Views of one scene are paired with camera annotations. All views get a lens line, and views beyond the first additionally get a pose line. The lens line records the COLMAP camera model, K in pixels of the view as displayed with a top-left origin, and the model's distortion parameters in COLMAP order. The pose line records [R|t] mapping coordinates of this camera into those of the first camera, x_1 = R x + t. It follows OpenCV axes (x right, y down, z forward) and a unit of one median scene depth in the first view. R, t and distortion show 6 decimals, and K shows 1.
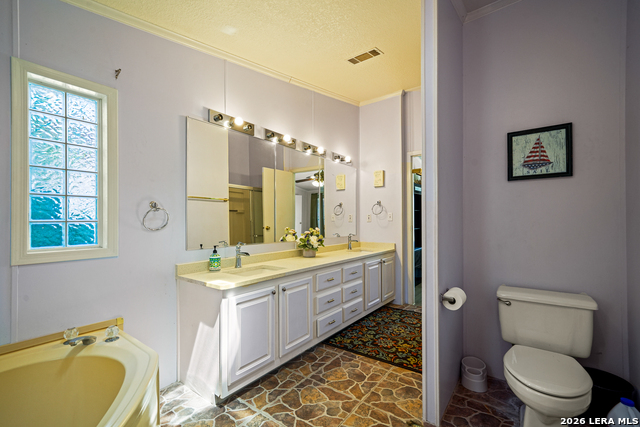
lens RADIAL K [[275.8, 0, 318.6], [0, 275.8, 216.9], [0, 0, 1]] dist [-0.002442, -0.000021]
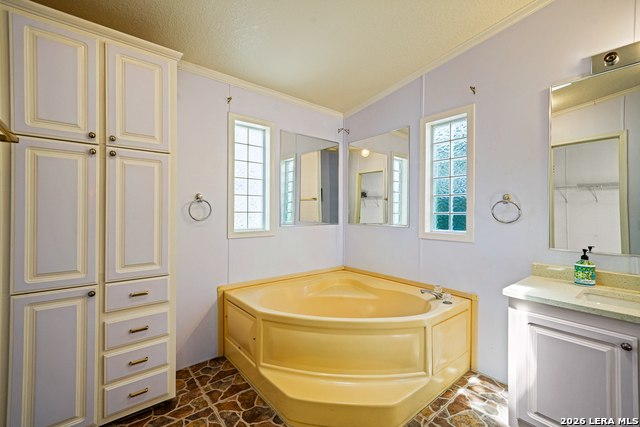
lens RADIAL K [[268.8, 0, 318.4], [0, 268.8, 215.4], [0, 0, 1]] dist [0.000864, 0.000189]
pose [[-0.233374, 0.009177, -0.972344, 0.568606], [0.003286, 0.999957, 0.008649, 0.011241], [0.972382, -0.001177, -0.233394, 0.620503]]
